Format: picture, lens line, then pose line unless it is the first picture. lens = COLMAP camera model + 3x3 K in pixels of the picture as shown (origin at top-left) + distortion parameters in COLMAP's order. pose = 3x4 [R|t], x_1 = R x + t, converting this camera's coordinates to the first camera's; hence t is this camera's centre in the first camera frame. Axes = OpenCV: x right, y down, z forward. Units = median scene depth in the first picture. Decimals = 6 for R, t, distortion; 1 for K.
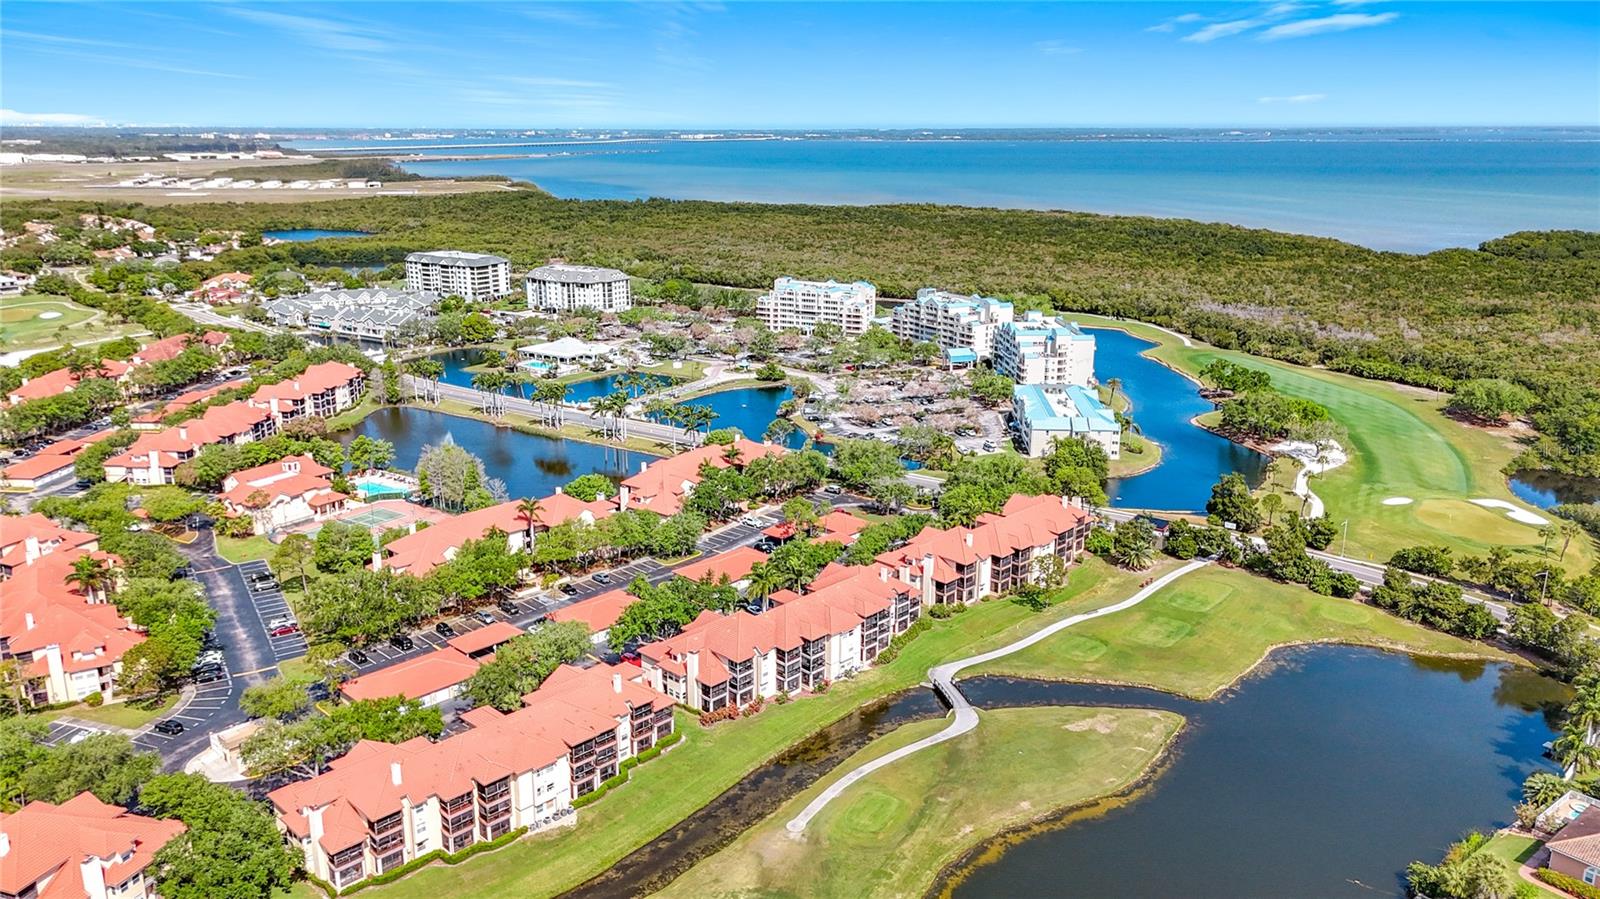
lens RADIAL K [[1154.4, 0, 800.0], [0, 1154.4, 449.5], [0, 0, 1]] dist [0.077903, -0.091969]
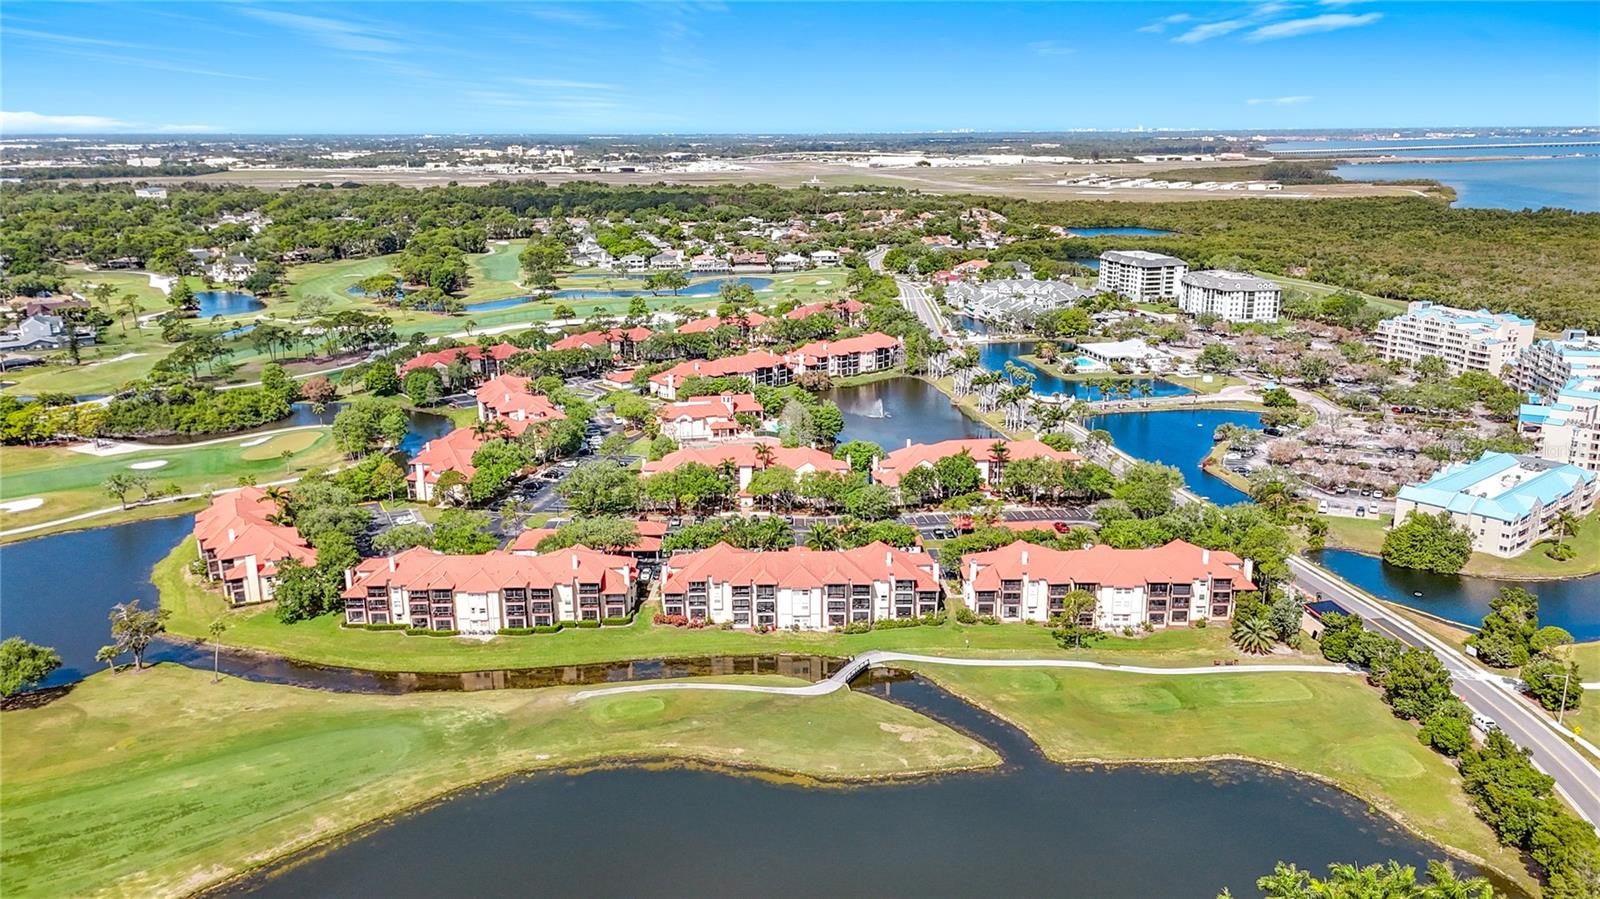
lens RADIAL K [[1195.8, 0, 800.0], [0, 1195.8, 449.5], [0, 0, 1]] dist [0.081771, -0.094285]
pose [[0.706113, 0.176385, -0.685779, 0.698038], [-0.183116, 0.981020, 0.063777, -0.039272], [0.684012, 0.080543, 0.725010, 0.147261]]
